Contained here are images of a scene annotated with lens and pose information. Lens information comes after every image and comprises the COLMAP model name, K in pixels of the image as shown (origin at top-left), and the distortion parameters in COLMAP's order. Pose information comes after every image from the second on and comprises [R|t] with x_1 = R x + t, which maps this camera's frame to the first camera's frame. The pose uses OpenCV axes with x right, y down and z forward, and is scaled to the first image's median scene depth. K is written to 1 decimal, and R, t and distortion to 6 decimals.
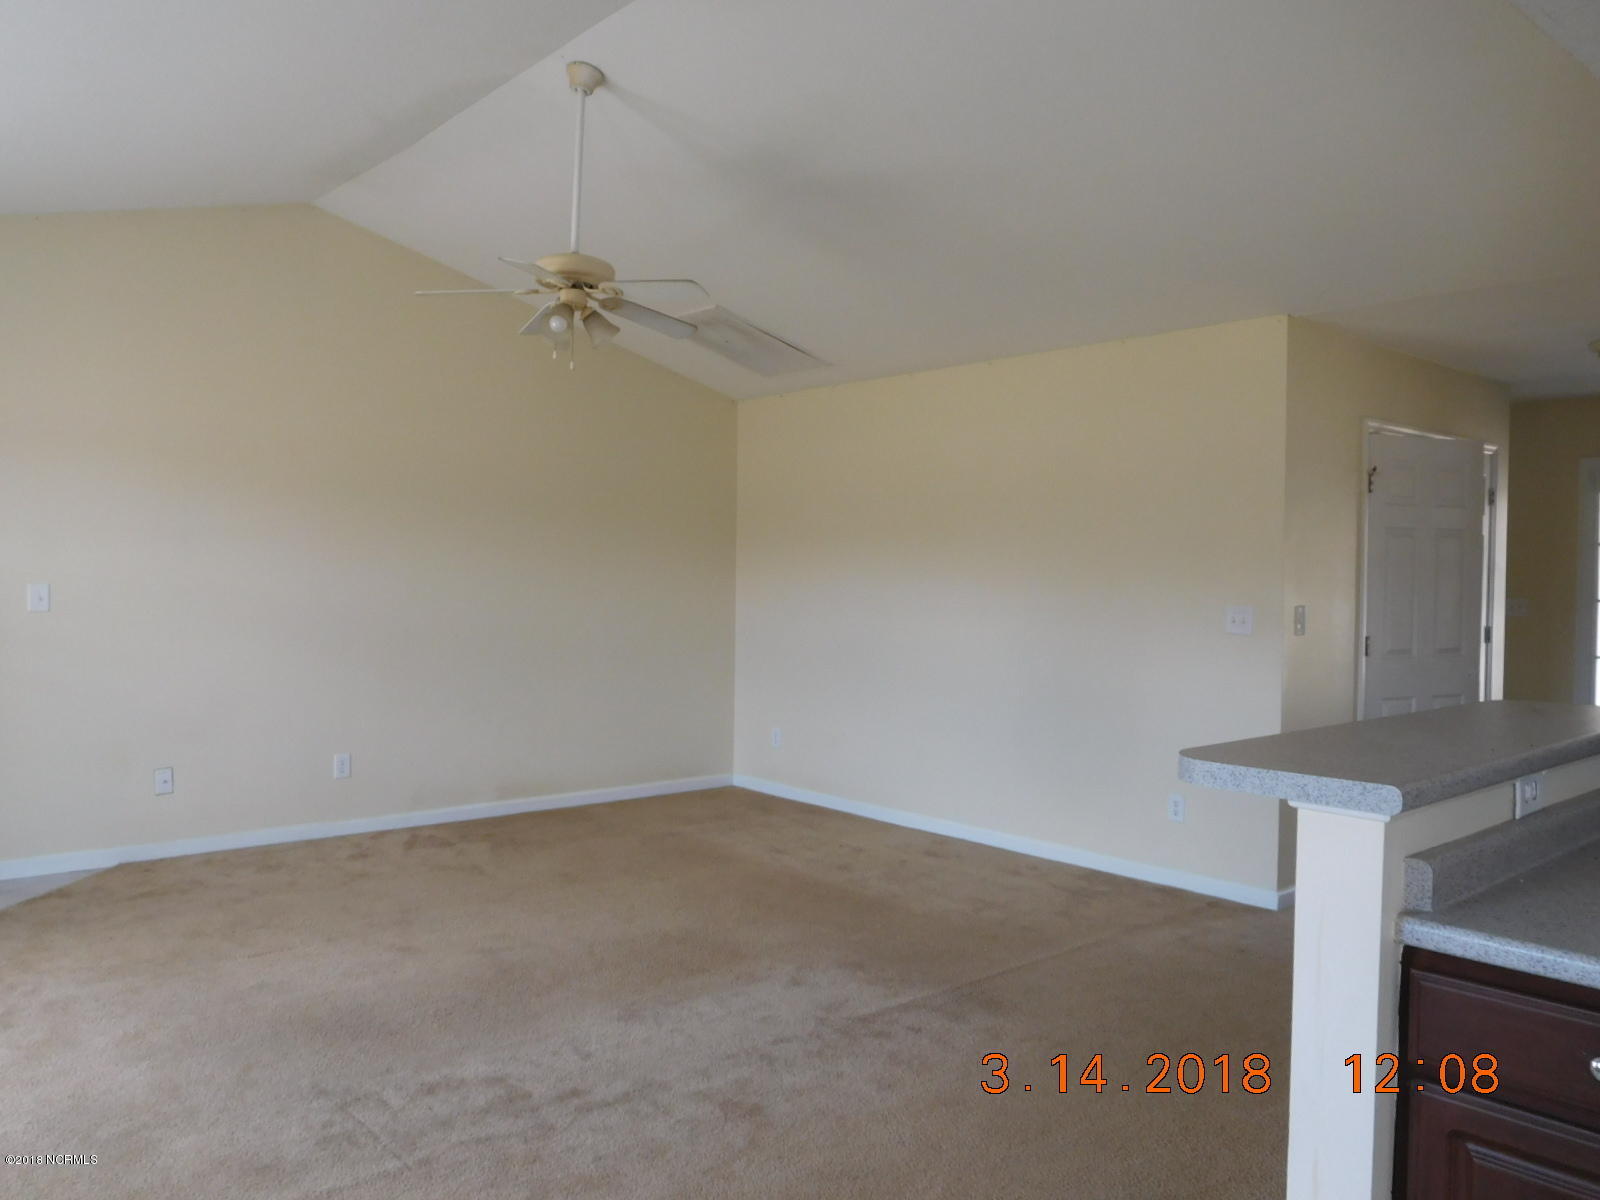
lens RADIAL K [[1161.2, 0, 800.0], [0, 1161.2, 600.0], [0, 0, 1]] dist [-0.097219, 0.003894]
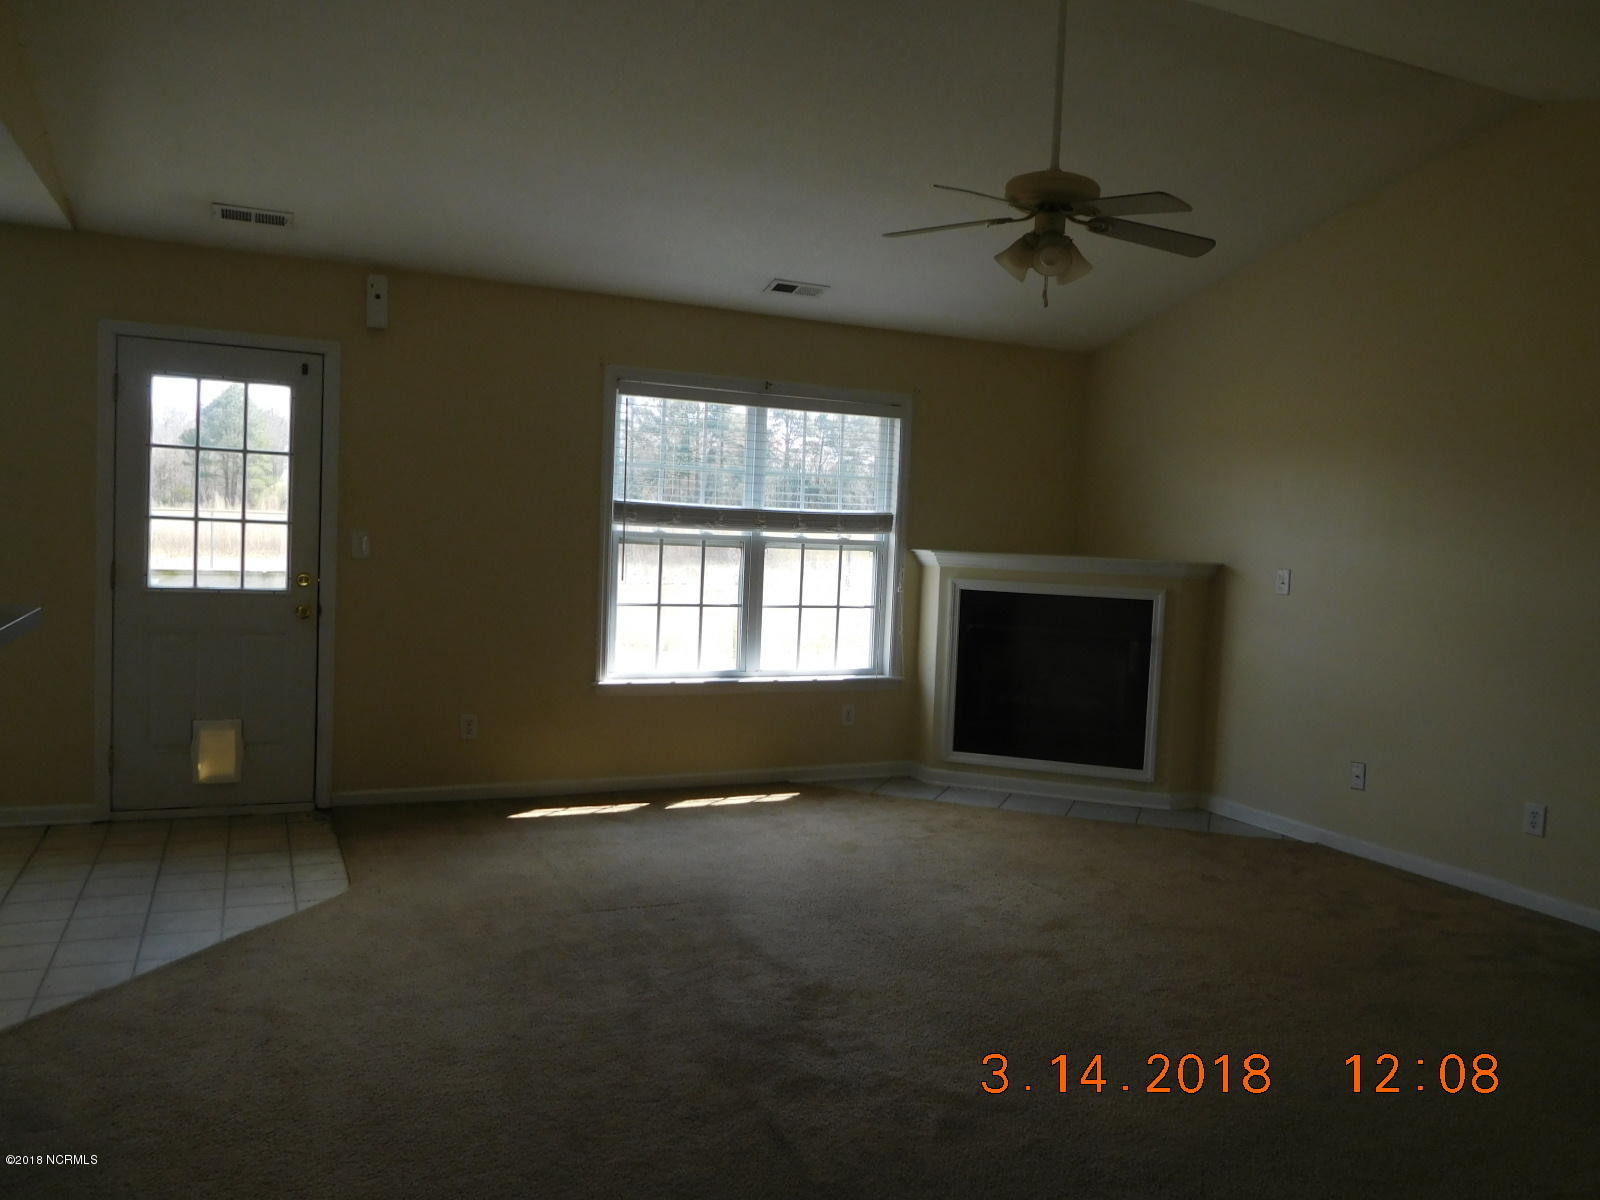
lens RADIAL K [[1189.5, 0, 800.0], [0, 1189.5, 600.0], [0, 0, 1]] dist [-0.025600, 0.001944]
pose [[-0.293407, 0.036545, -0.955289, 0.594640], [-0.054640, 0.996995, 0.054922, -0.023094], [0.954425, 0.068311, -0.290528, 0.879691]]
